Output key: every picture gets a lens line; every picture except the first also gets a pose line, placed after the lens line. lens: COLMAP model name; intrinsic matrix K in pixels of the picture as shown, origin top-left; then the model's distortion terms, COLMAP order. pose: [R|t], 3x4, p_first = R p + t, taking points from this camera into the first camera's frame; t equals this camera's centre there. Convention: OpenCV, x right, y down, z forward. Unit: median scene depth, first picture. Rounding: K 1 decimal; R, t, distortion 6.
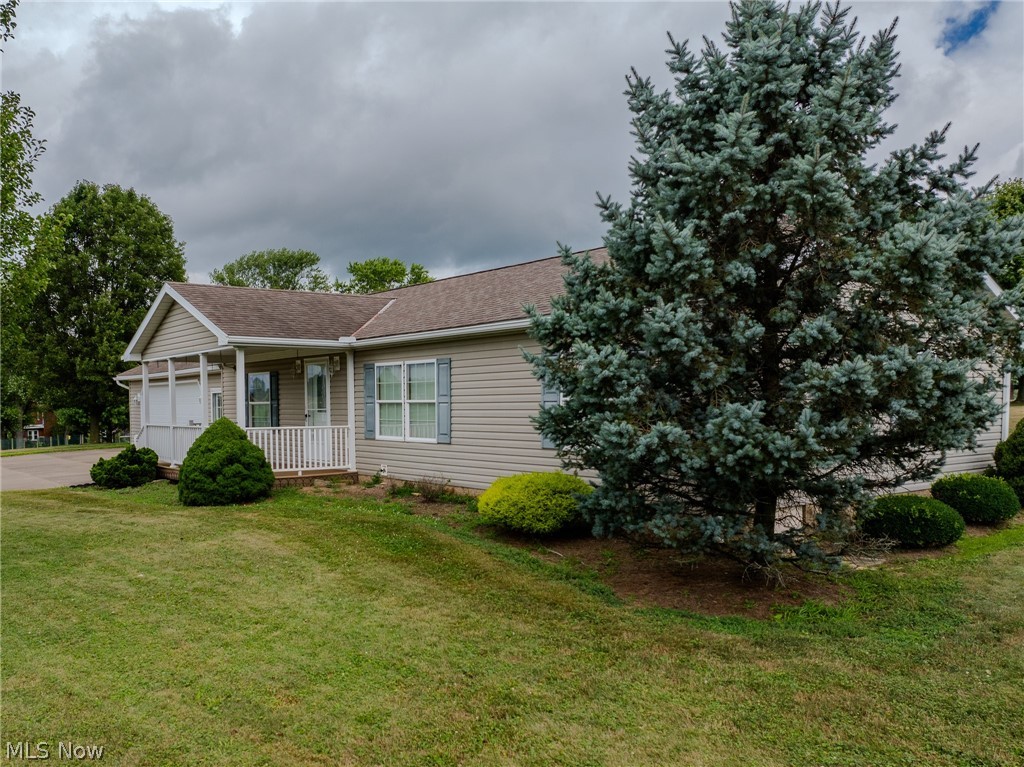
lens RADIAL K [[876.7, 0, 454.1], [0, 876.7, 424.7], [0, 0, 1]] dist [0.035782, -0.135390]
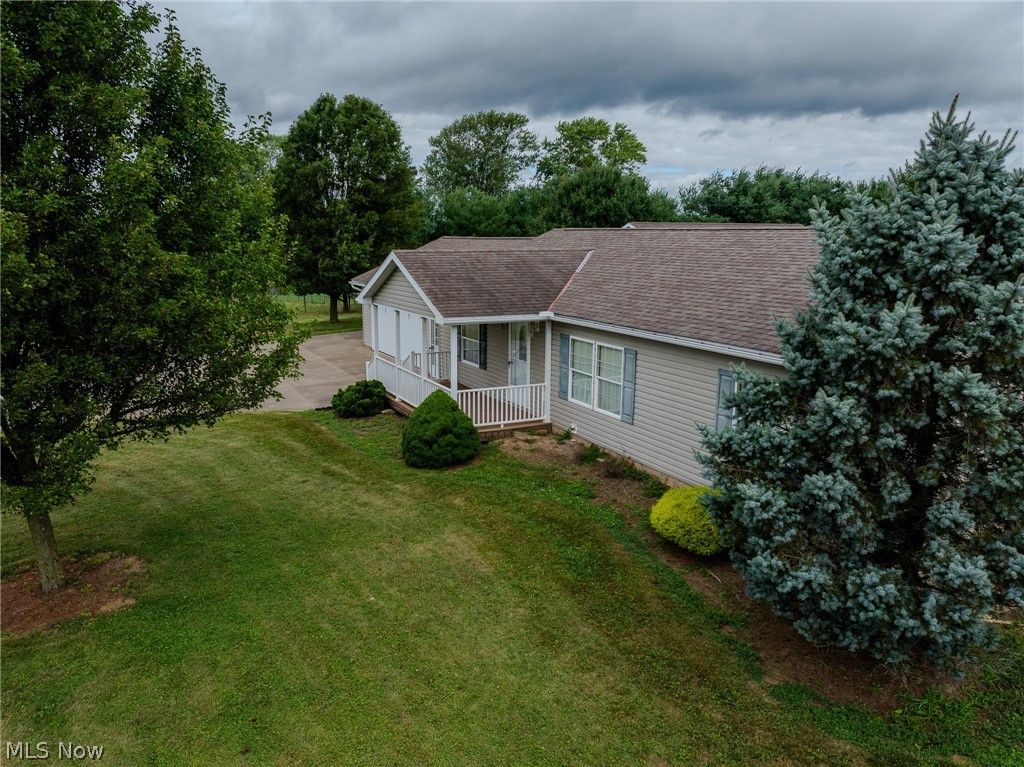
lens RADIAL K [[791.4, 0, 512.0], [0, 791.4, 383.5], [0, 0, 1]] dist [-0.000937, -0.086407]
pose [[0.985264, 0.054553, -0.162109, 0.005206], [-0.028660, 0.987029, 0.157961, -0.186301], [0.168624, -0.150987, 0.974048, -0.015150]]
